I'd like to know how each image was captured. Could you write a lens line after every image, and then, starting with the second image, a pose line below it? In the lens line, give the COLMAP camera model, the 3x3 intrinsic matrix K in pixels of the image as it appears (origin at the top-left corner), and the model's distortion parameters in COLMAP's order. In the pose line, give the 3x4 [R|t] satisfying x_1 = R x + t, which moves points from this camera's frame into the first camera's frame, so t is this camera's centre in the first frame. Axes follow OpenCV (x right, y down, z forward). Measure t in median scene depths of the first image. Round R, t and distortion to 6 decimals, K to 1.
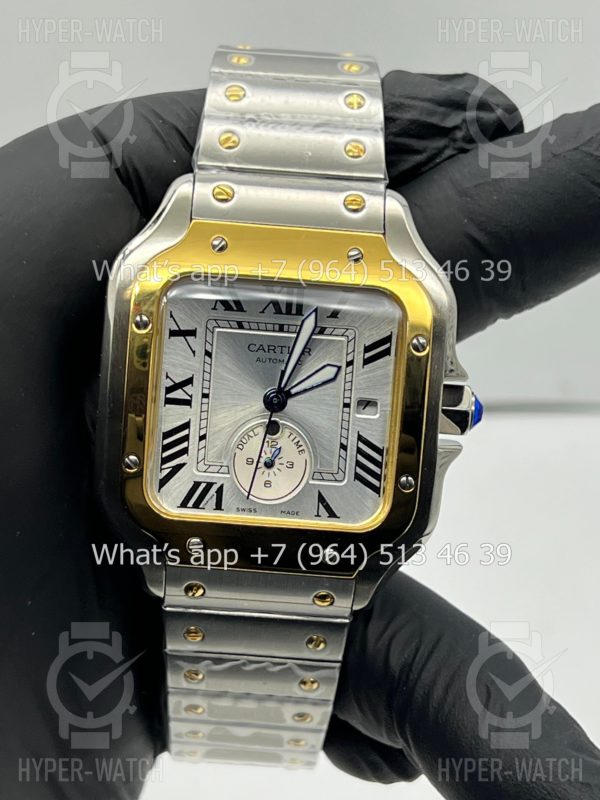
lens RADIAL K [[1845.7, 0, 300.0], [0, 1845.7, 400.0], [0, 0, 1]] dist [0.260008, -0.408407]
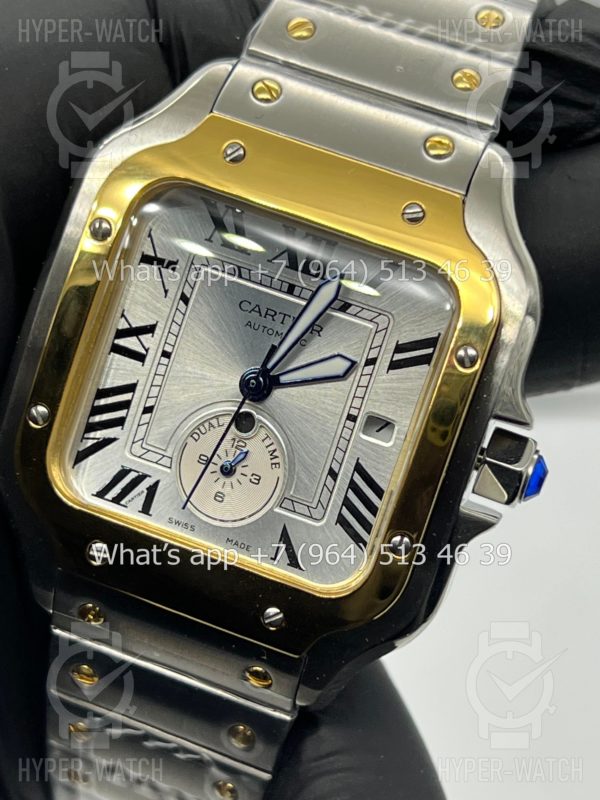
lens RADIAL K [[1845.7, 0, 300.0], [0, 1845.7, 400.0], [0, 0, 1]] dist [0.260008, -0.408407]
pose [[0.950829, 0.253882, -0.177393, 0.130192], [-0.262891, 0.964393, -0.028877, 0.021832], [0.163746, 0.074092, 0.983716, 0.300465]]
